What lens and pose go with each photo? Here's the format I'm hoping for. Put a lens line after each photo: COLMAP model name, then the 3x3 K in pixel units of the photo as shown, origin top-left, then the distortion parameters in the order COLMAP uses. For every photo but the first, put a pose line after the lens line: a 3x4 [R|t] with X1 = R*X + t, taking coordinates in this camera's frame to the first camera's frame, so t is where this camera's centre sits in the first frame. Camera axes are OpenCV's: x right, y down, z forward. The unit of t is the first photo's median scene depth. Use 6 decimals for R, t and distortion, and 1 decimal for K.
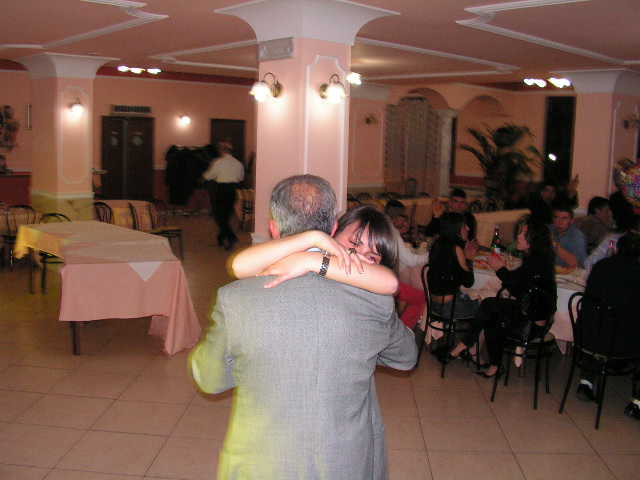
lens RADIAL K [[748.3, 0, 320.0], [0, 748.3, 240.0], [0, 0, 1]] dist [-0.194399, 0.218813]
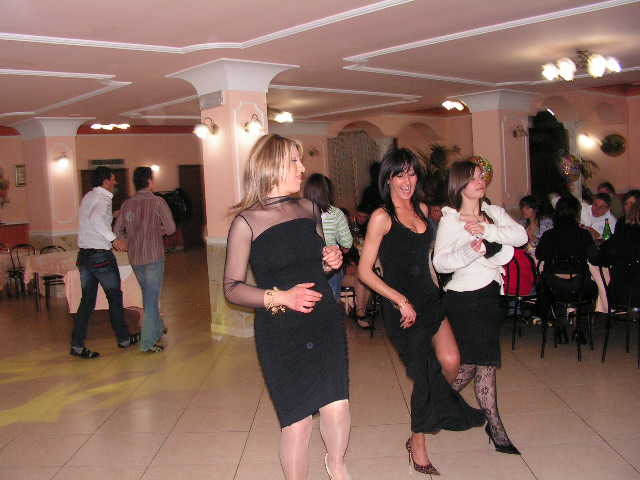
lens RADIAL K [[748.3, 0, 320.0], [0, 748.3, 240.0], [0, 0, 1]] dist [-0.194399, 0.218813]
pose [[0.995597, -0.089515, 0.027825, 0.050609], [0.090940, 0.994331, -0.055088, 0.060681], [-0.022736, 0.057376, 0.998094, -0.234054]]
